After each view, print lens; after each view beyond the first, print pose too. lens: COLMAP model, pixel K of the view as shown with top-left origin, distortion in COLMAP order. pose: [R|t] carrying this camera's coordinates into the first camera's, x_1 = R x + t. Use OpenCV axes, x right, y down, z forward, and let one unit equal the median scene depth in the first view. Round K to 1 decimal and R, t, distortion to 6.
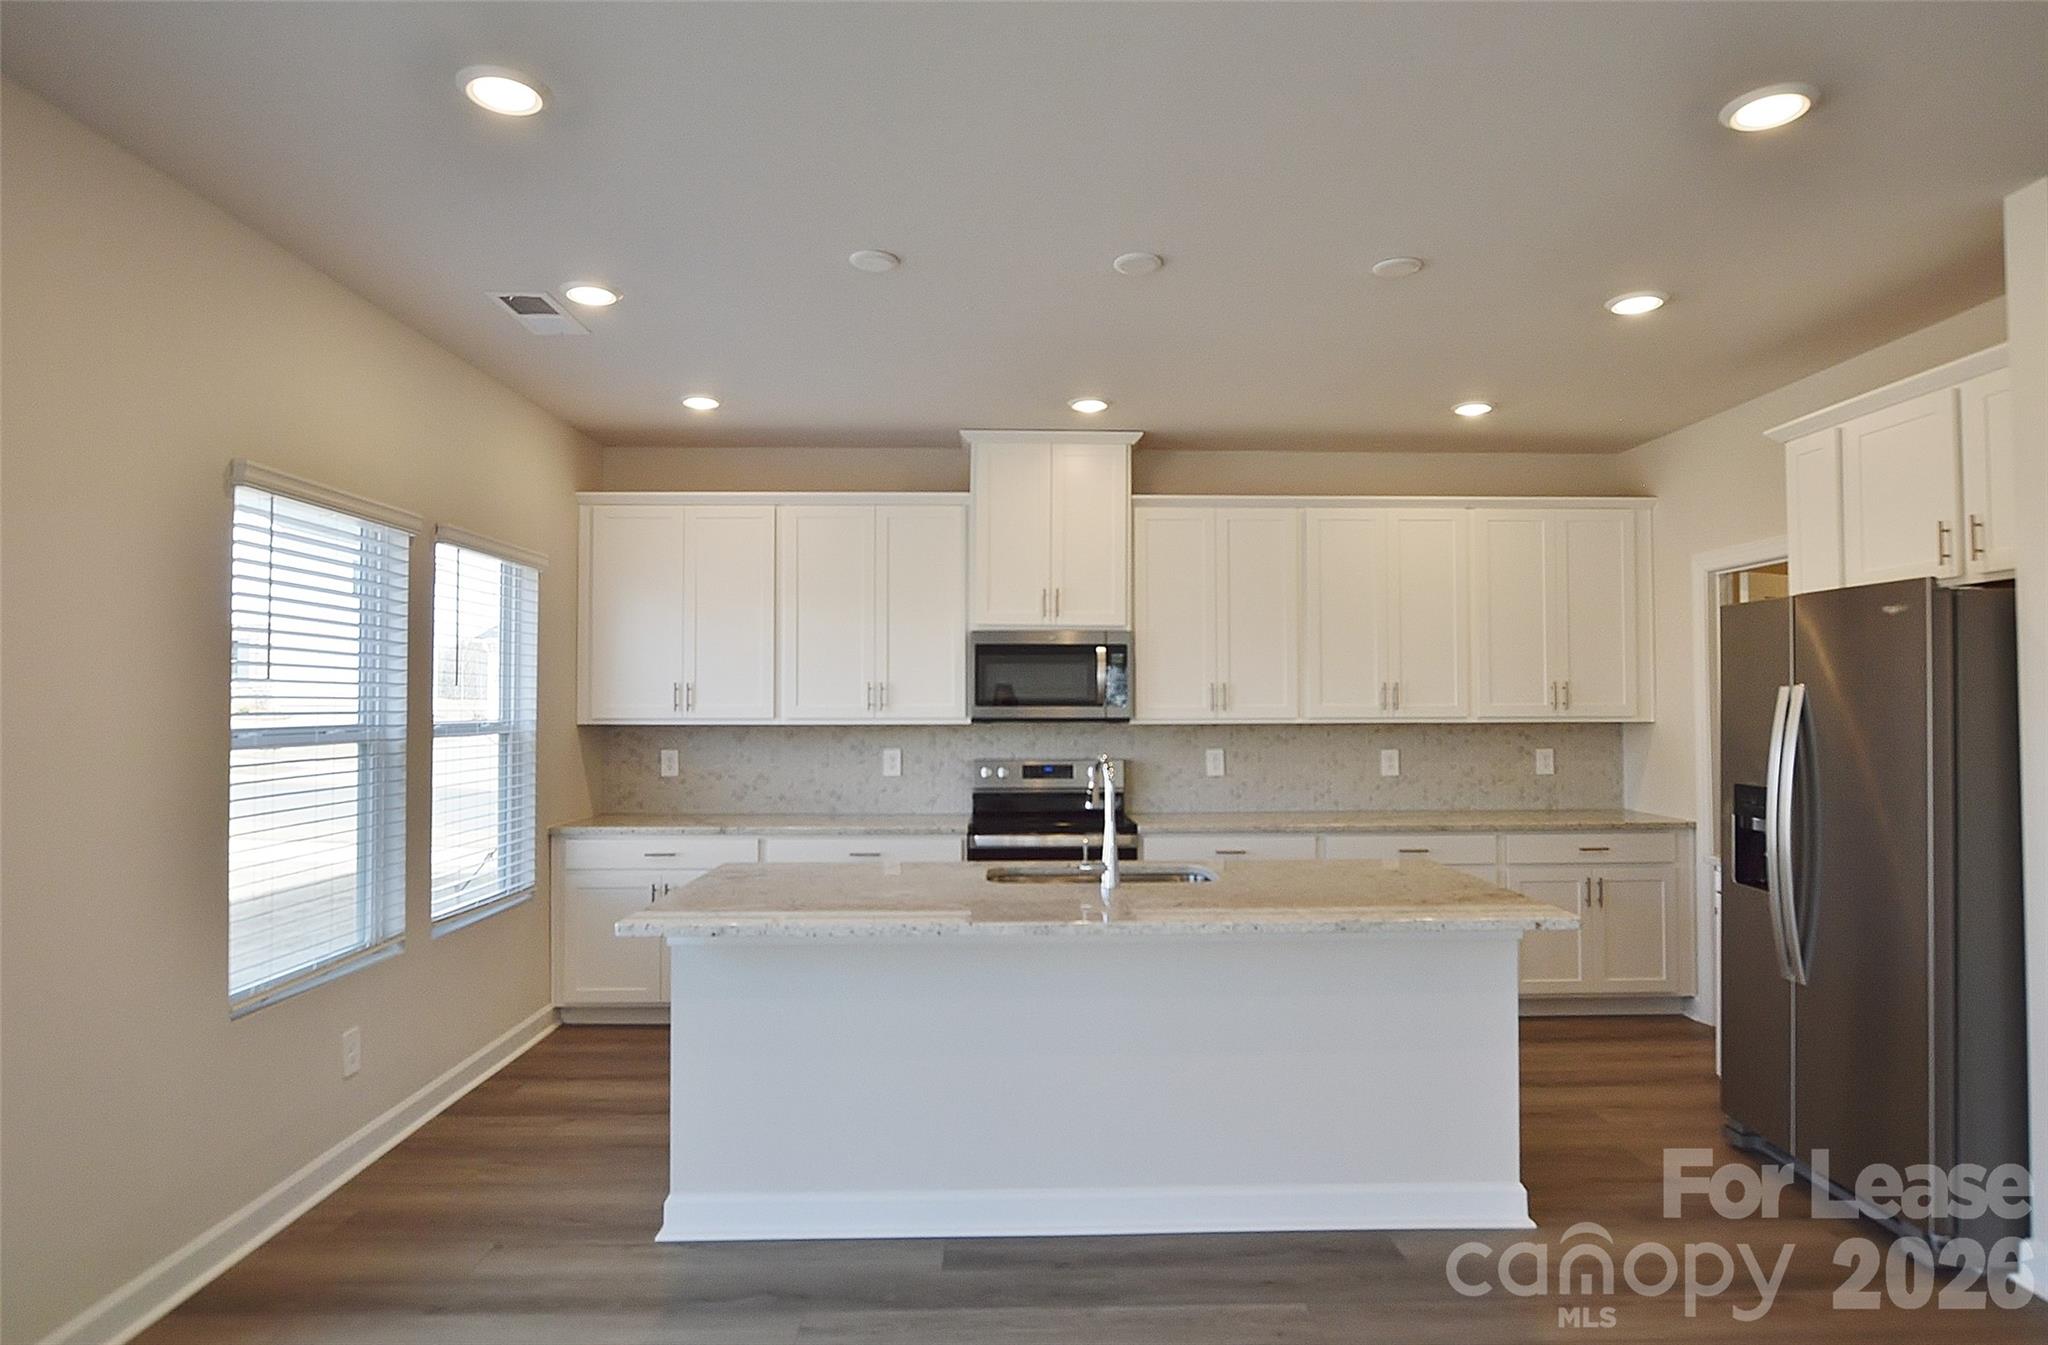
lens RADIAL K [[1162.5, 0, 1039.8], [0, 1162.5, 671.6], [0, 0, 1]] dist [-0.032360, 0.000972]
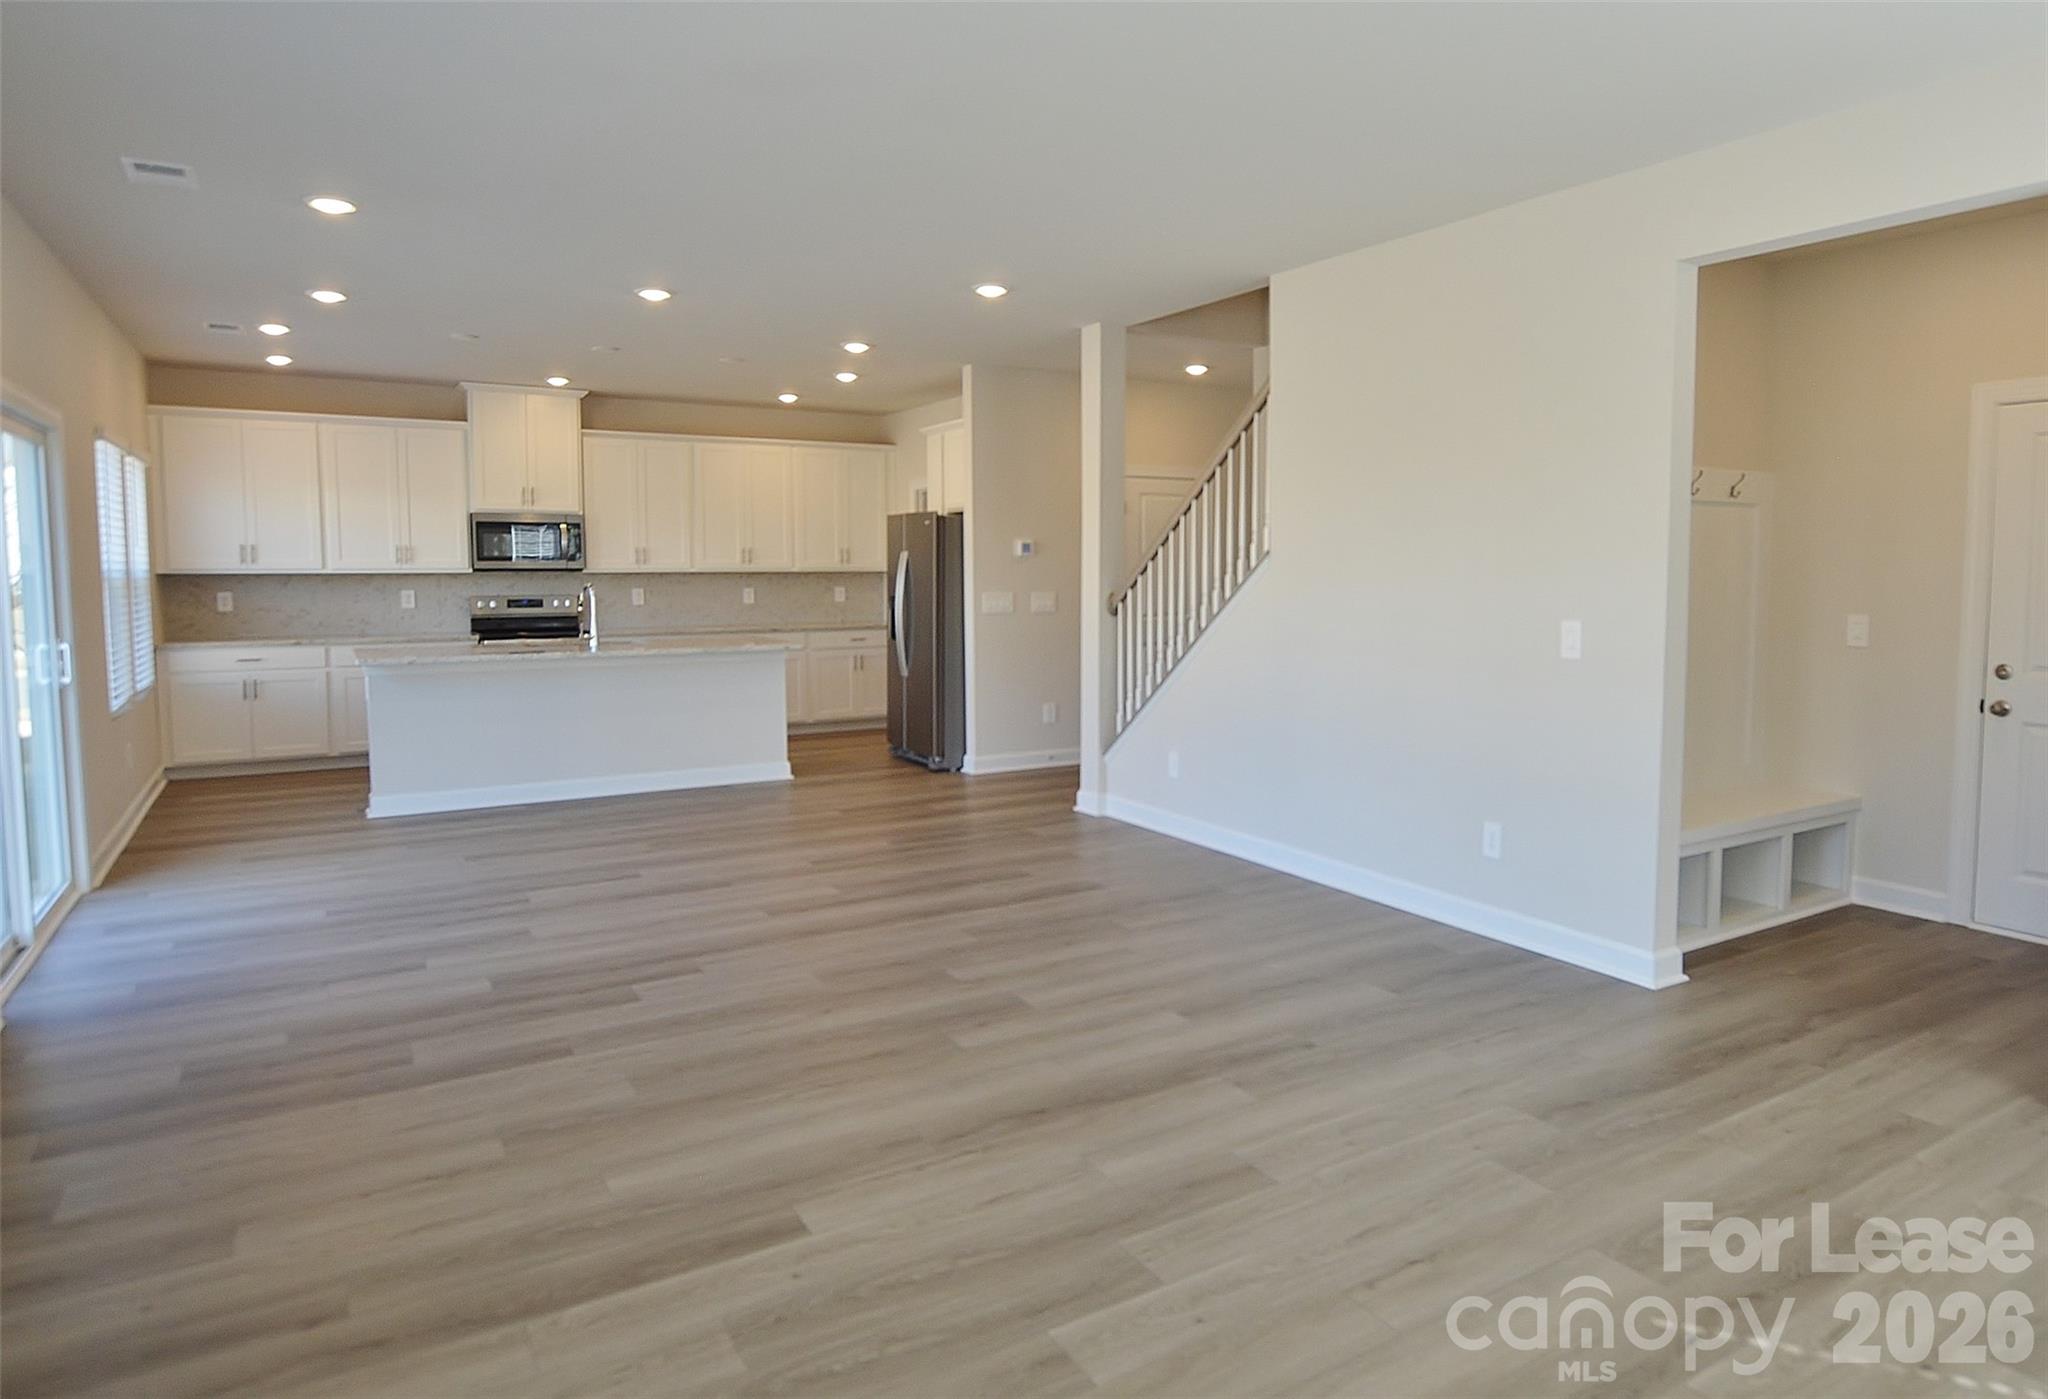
lens RADIAL K [[1253.6, 0, 1143.7], [0, 1253.6, 648.3], [0, 0, 1]] dist [-0.015175, 0.004421]
pose [[0.850491, -0.033067, 0.524949, -0.175840], [-0.016117, 0.995915, 0.088845, -0.016673], [-0.525742, -0.084023, 0.846484, -0.893743]]
